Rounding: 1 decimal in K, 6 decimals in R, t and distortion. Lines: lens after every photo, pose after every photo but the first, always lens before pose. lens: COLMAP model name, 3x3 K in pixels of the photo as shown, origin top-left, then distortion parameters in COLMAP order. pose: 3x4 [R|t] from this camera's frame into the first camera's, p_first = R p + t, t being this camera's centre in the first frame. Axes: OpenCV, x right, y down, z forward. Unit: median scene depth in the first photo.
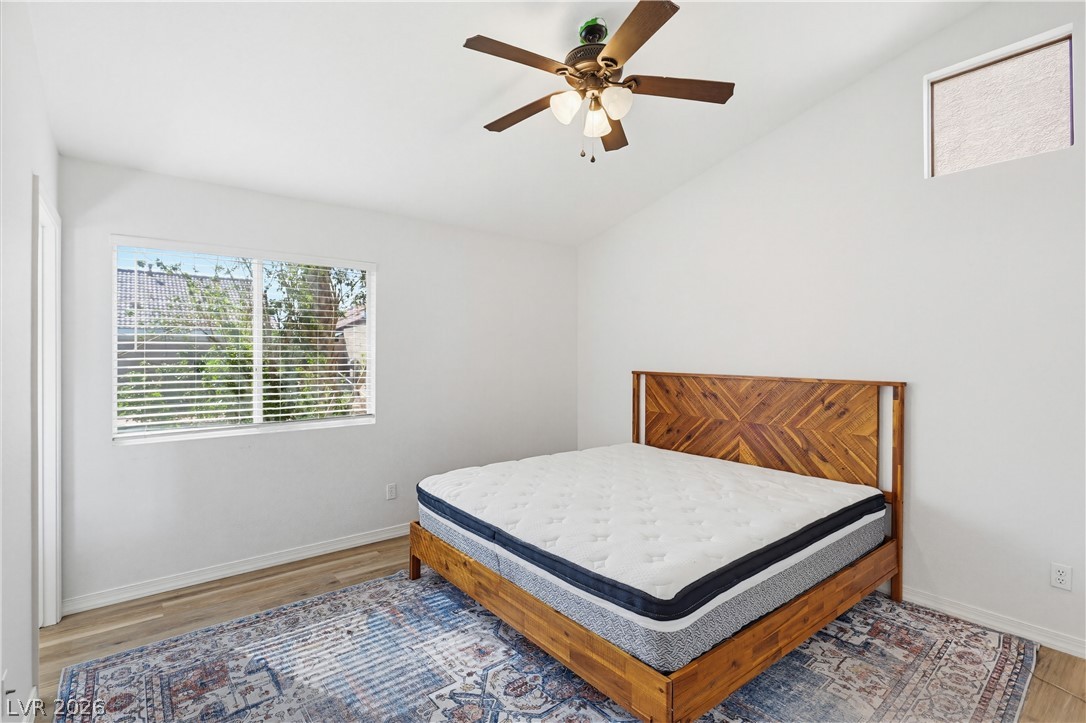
lens RADIAL K [[520.3, 0, 545.4], [0, 520.3, 353.8], [0, 0, 1]] dist [-0.003120, -0.000258]
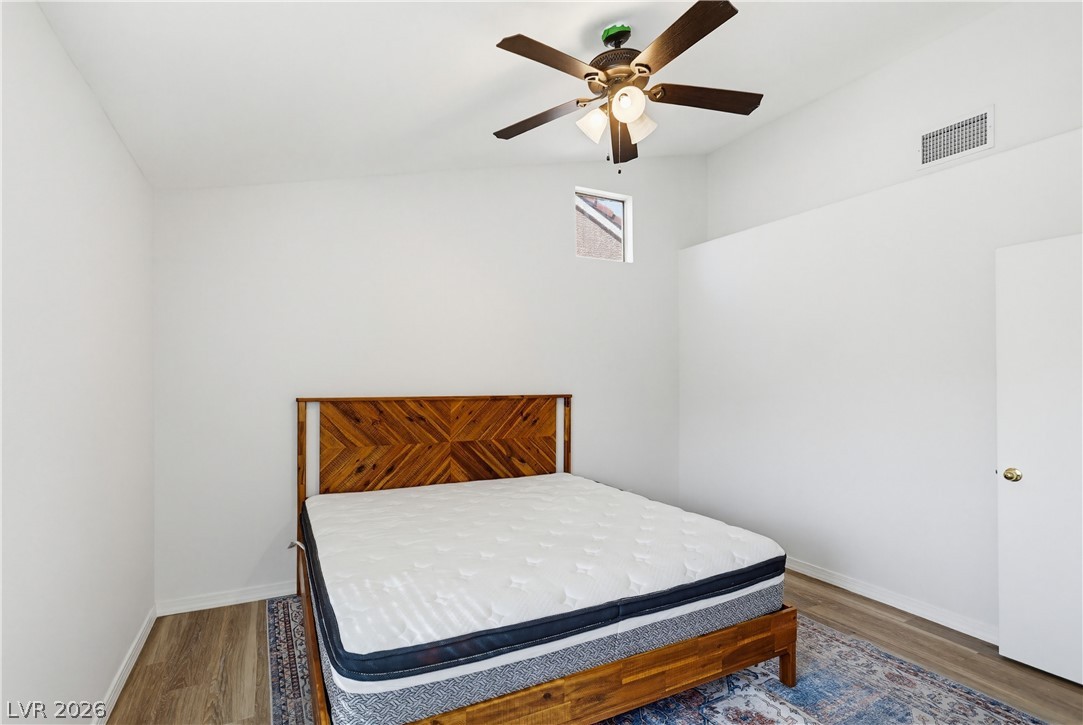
lens RADIAL K [[518.9, 0, 543.9], [0, 518.9, 354.9], [0, 0, 1]] dist [-0.003120, -0.000258]
pose [[0.187250, 0.033692, 0.981734, -0.605249], [-0.003037, 0.999427, -0.033720, -0.005720], [-0.982308, 0.003333, 0.187245, 0.651122]]
